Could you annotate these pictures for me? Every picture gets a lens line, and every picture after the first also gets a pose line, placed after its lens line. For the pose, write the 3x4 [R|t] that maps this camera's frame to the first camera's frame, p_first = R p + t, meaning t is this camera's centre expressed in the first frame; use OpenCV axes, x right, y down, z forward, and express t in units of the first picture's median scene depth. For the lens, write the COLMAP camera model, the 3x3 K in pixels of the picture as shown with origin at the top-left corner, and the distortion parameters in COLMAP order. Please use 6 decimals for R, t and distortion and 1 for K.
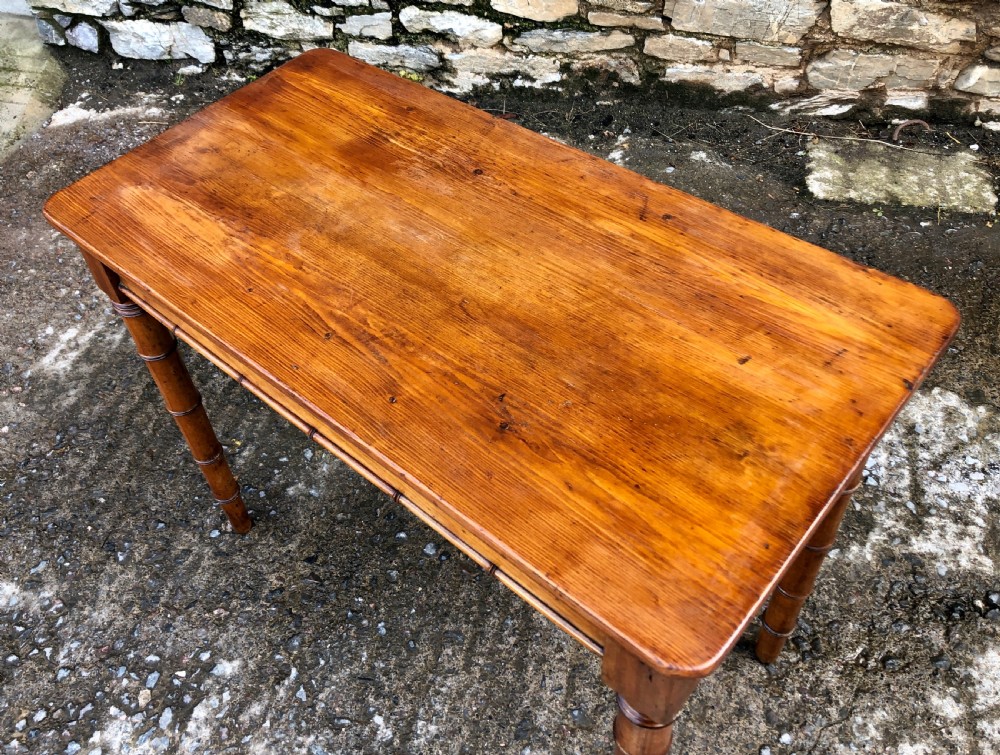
lens RADIAL K [[890.6, 0, 446.1], [0, 890.6, 332.0], [0, 0, 1]] dist [0.015704, 0.002221]
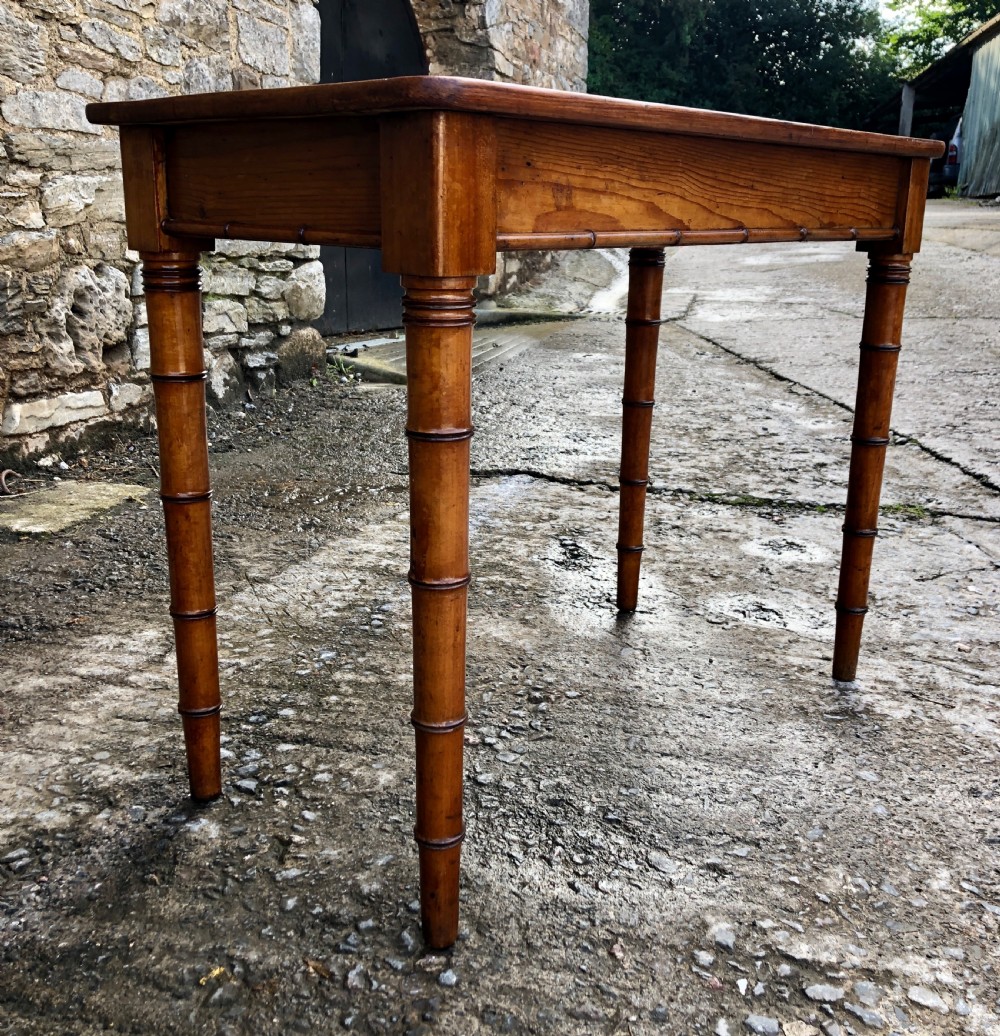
lens RADIAL K [[1116.0, 0, 501.7], [0, 1116.0, 514.2], [0, 0, 1]] dist [0.024205, 0.004736]
pose [[-0.011745, -0.182152, 0.983200, -0.603378], [0.702510, 0.698216, 0.137746, -0.010201], [-0.711577, 0.692326, 0.119763, 0.543684]]
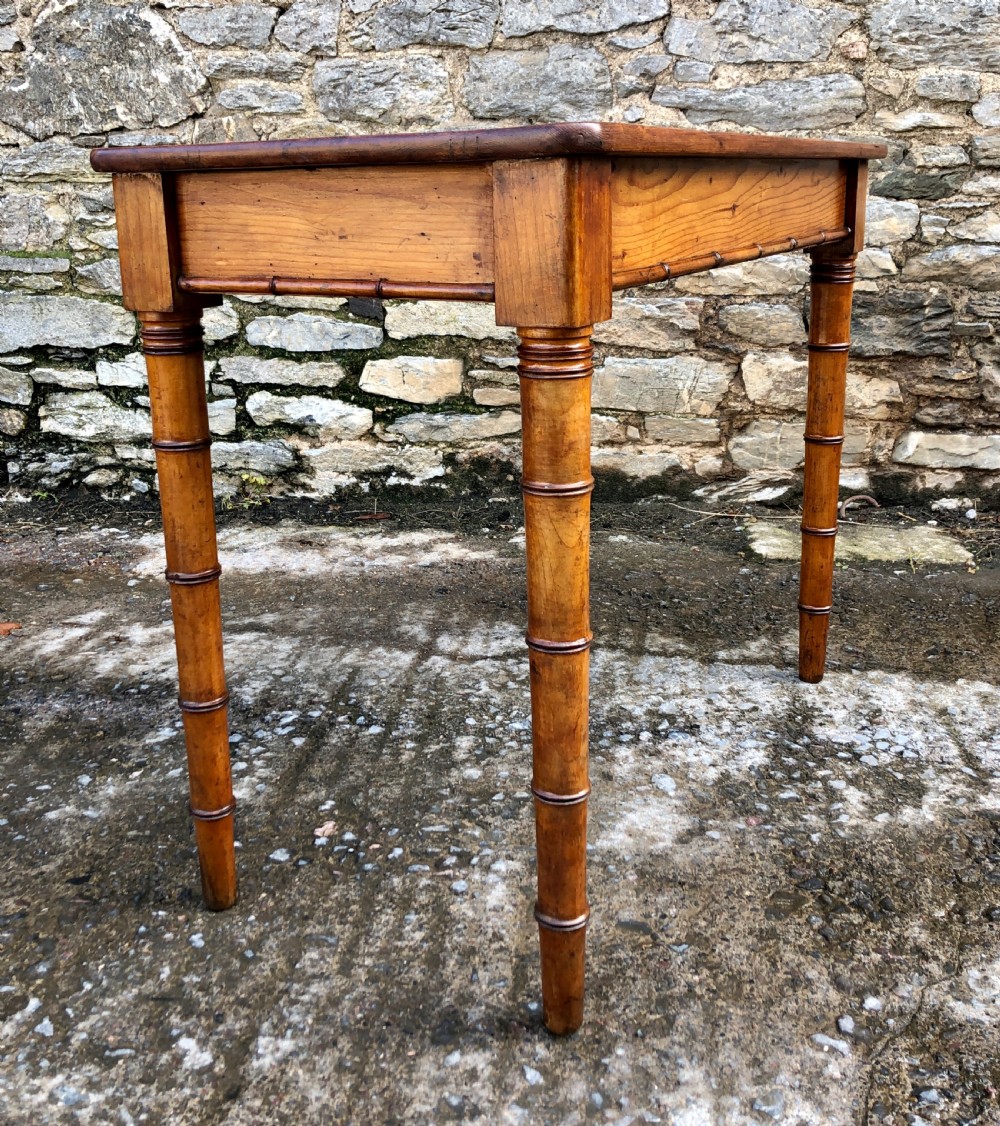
lens RADIAL K [[1189.5, 0, 475.0], [0, 1189.5, 484.6], [0, 0, 1]] dist [0.120347, -0.333790]
pose [[0.986667, 0.035609, 0.158812, -0.018587], [0.054016, 0.848822, -0.525912, 0.336813], [-0.153530, 0.527478, 0.835581, 0.099210]]
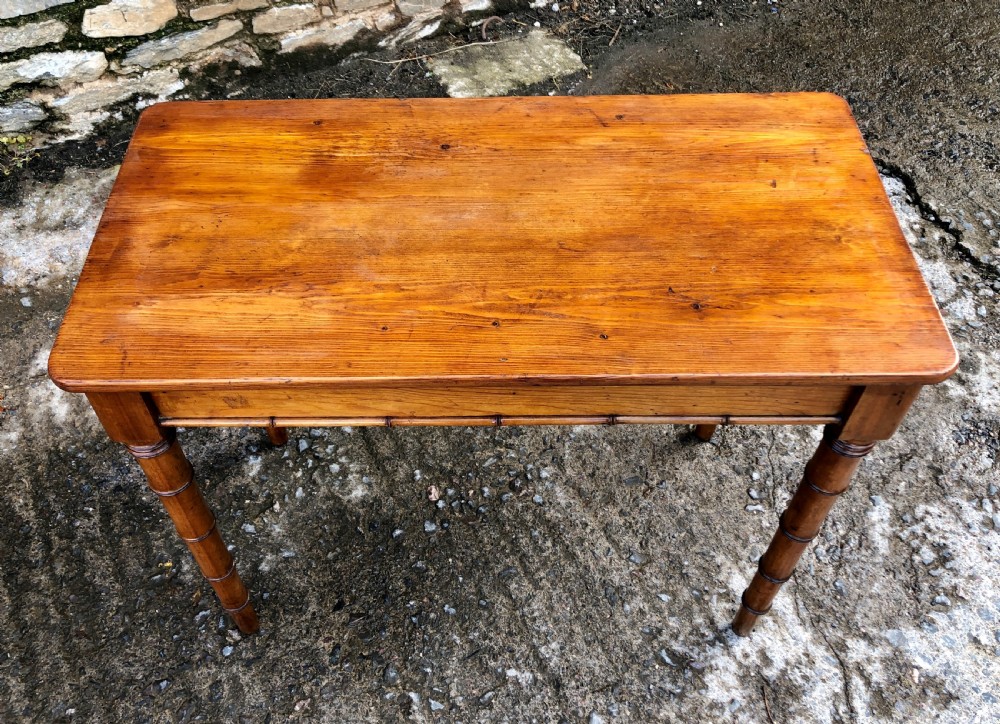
lens RADIAL K [[889.6, 0, 455.7], [0, 889.6, 354.2], [0, 0, 1]] dist [0.069467, -0.156205]
pose [[0.741205, -0.469399, 0.479875, -0.284622], [0.447324, 0.878396, 0.168294, -0.067113], [-0.500517, 0.089919, 0.861044, 0.050190]]
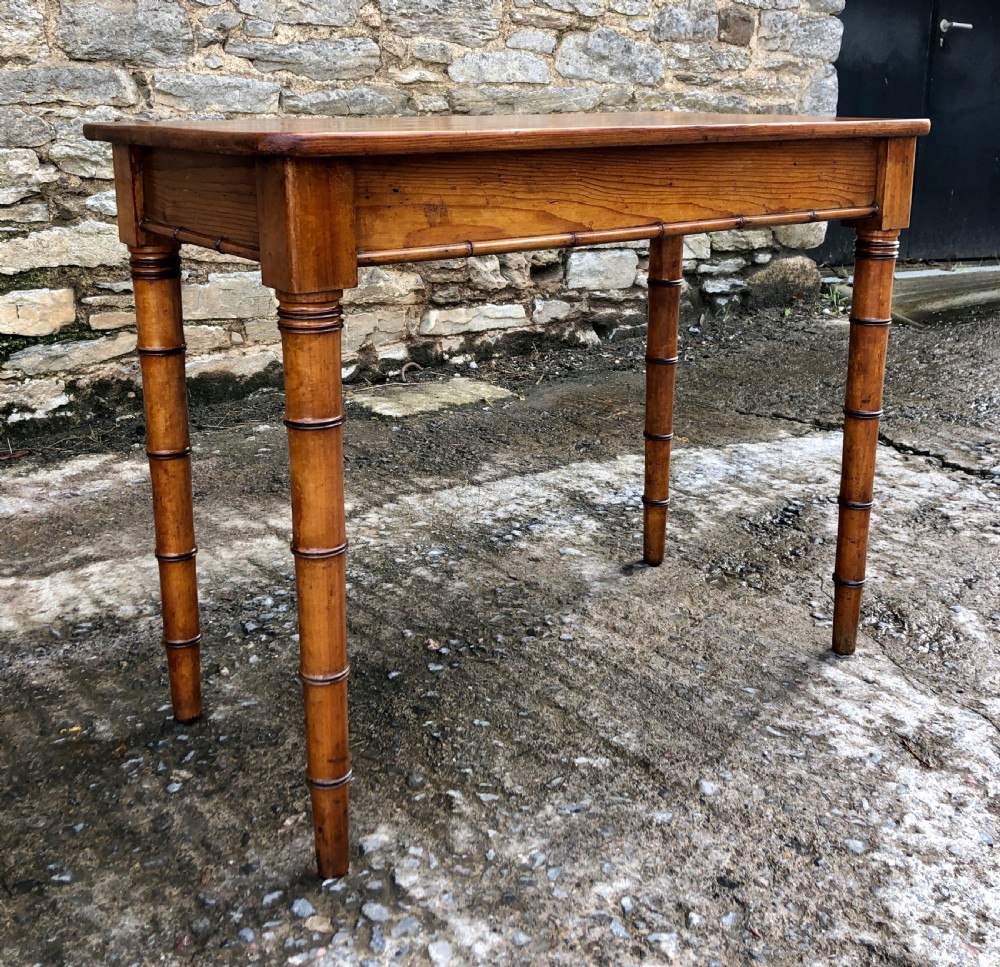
lens RADIAL K [[1161.0, 0, 493.9], [0, 1161.0, 382.6], [0, 0, 1]] dist [0.153254, -0.496783]
pose [[0.603621, -0.102972, 0.790594, -0.555573], [0.530499, 0.792116, -0.301866, 0.274041], [-0.595158, 0.601622, 0.532764, 0.187882]]
